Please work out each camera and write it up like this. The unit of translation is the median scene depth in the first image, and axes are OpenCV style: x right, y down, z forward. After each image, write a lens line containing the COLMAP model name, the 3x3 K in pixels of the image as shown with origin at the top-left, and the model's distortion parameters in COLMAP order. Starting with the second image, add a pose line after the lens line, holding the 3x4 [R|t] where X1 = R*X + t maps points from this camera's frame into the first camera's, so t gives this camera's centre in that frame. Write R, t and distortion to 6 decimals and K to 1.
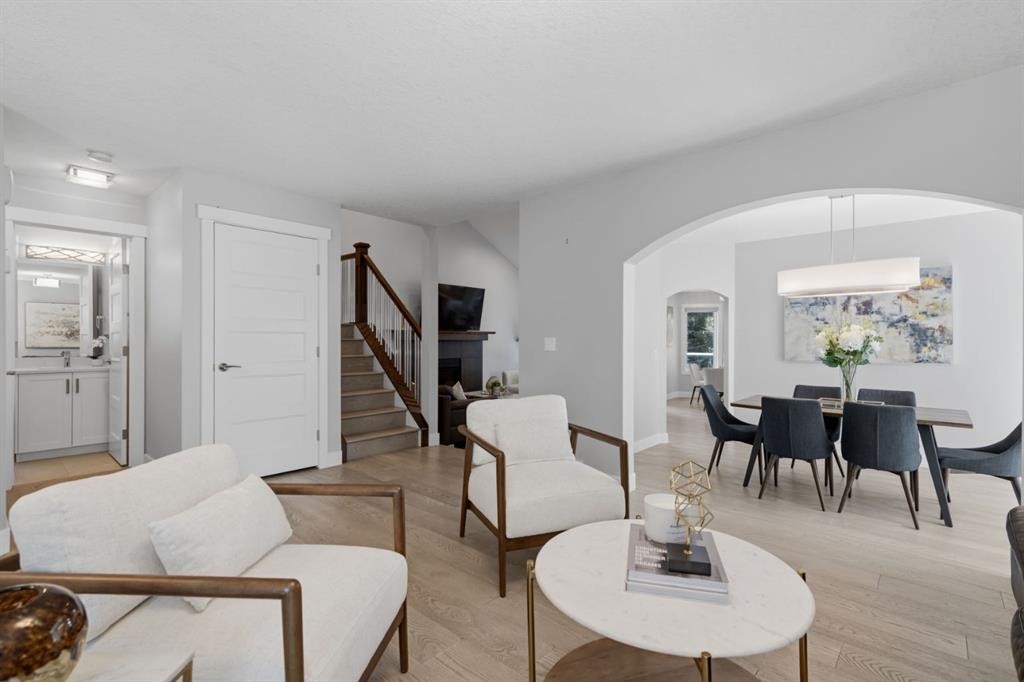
lens RADIAL K [[485.8, 0, 502.3], [0, 485.8, 342.4], [0, 0, 1]] dist [0.004571, 0.000404]
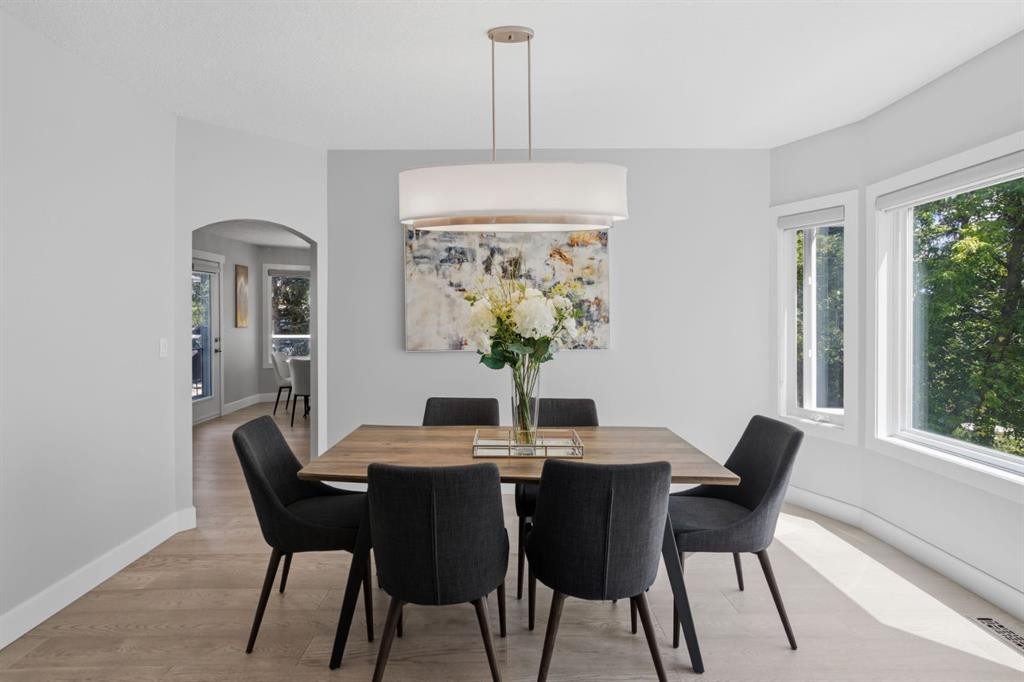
lens RADIAL K [[514.5, 0, 525.3], [0, 514.5, 340.3], [0, 0, 1]] dist [0.003141, 0.000549]
pose [[0.715344, -0.029261, 0.698160, 0.282078], [0.002434, 0.999221, 0.039384, -0.000825], [-0.698769, -0.026473, 0.714858, 0.517081]]
